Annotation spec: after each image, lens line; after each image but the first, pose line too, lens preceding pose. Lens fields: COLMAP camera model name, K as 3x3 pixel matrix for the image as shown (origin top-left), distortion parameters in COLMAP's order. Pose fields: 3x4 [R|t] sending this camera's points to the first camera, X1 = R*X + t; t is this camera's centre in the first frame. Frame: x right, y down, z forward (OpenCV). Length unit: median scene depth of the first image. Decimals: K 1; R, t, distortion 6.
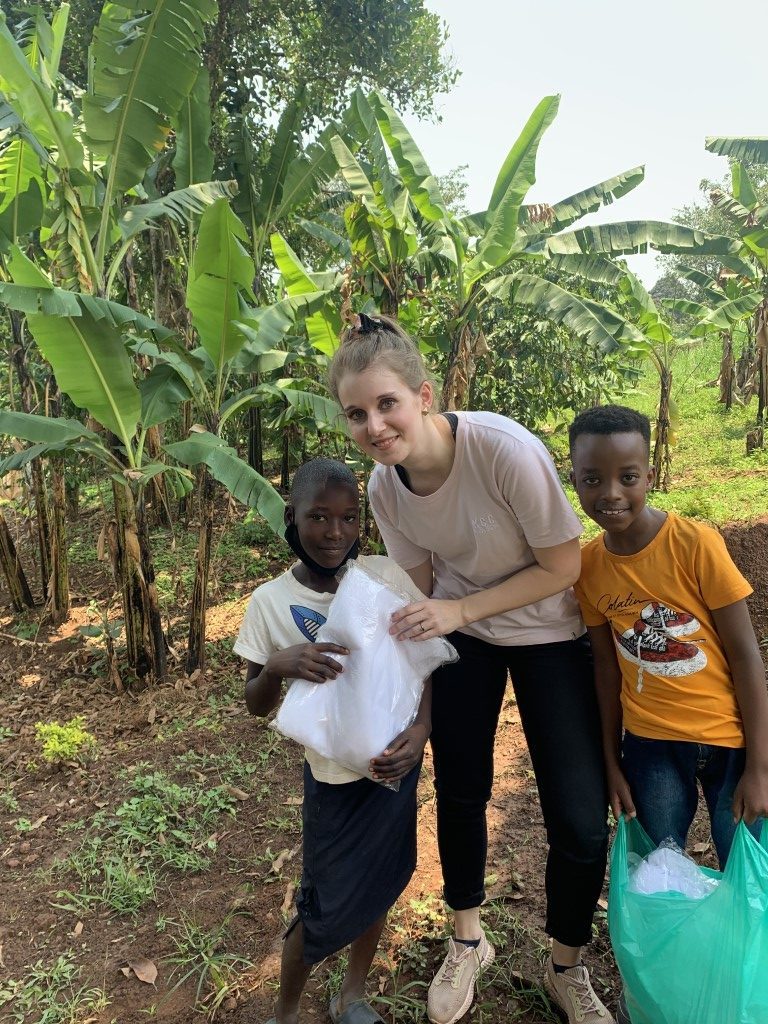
lens RADIAL K [[788.6, 0, 381.1], [0, 788.6, 506.4], [0, 0, 1]] dist [0.002732, 0.007293]
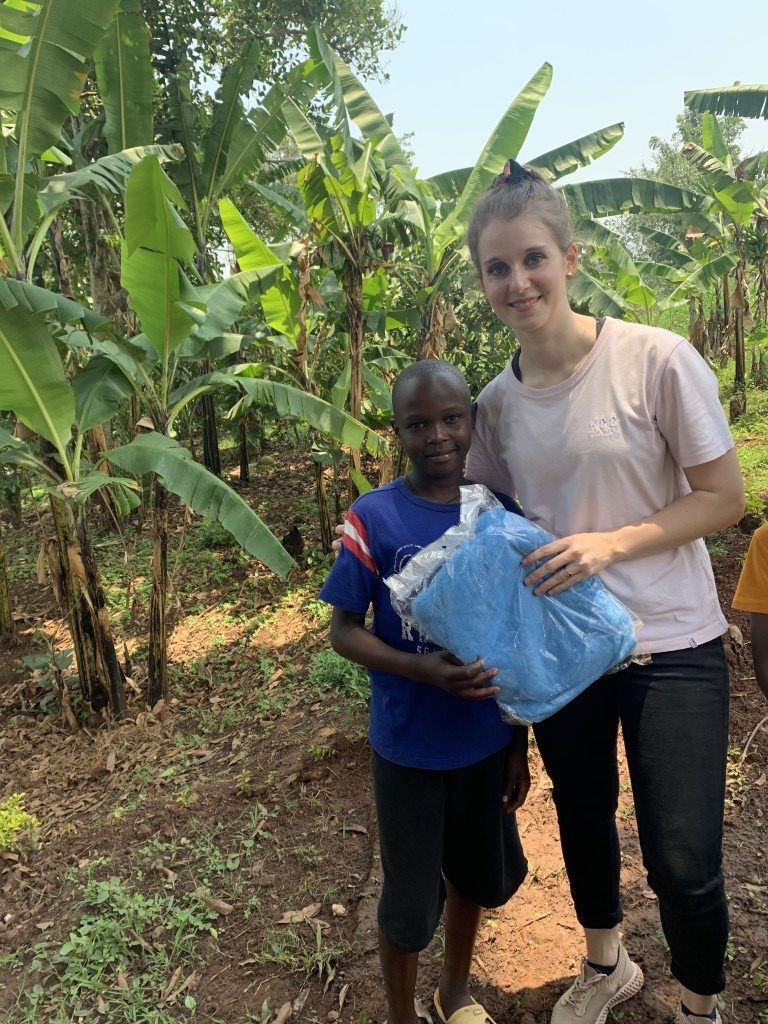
lens RADIAL K [[788.7, 0, 383.8], [0, 788.7, 505.7], [0, 0, 1]] dist [0.002271, 0.006619]
pose [[0.997058, -0.054813, 0.053573, -0.019218], [0.053277, 0.998138, 0.029690, -0.024426], [-0.055101, -0.026749, 0.998122, 0.109448]]
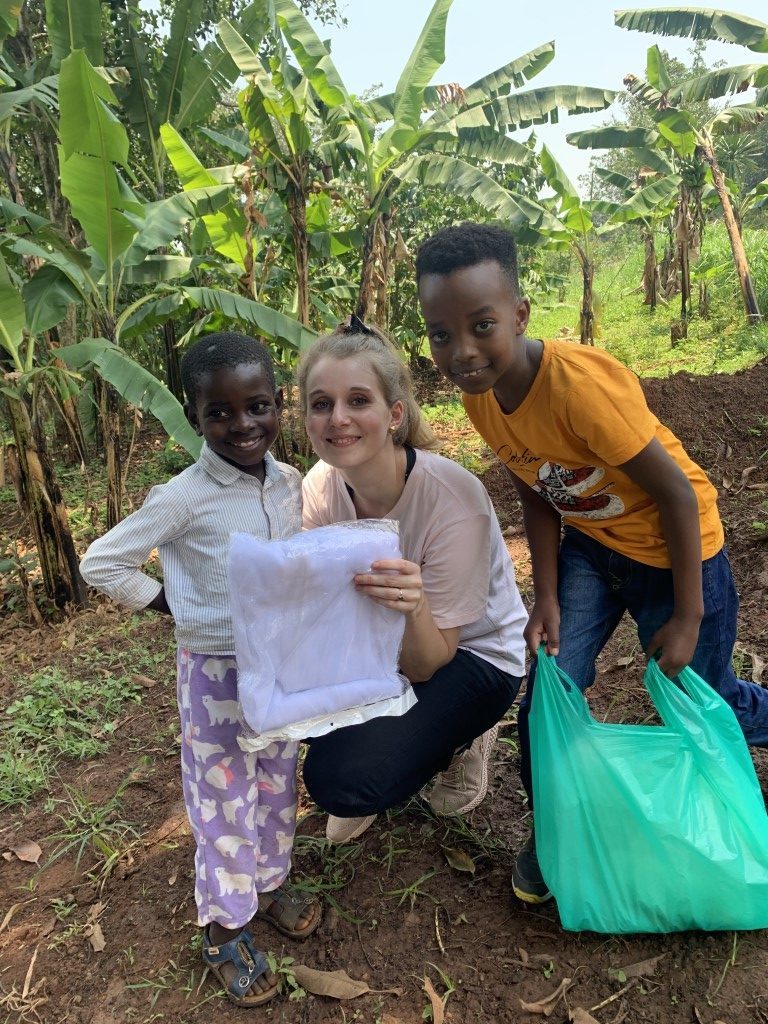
lens RADIAL K [[789.2, 0, 387.5], [0, 789.2, 507.2], [0, 0, 1]] dist [0.001993, 0.006691]
pose [[0.994184, -0.077277, 0.075004, 0.024654], [0.071771, 0.994707, 0.073525, 0.057548], [-0.080289, -0.067715, 0.994469, 0.036185]]
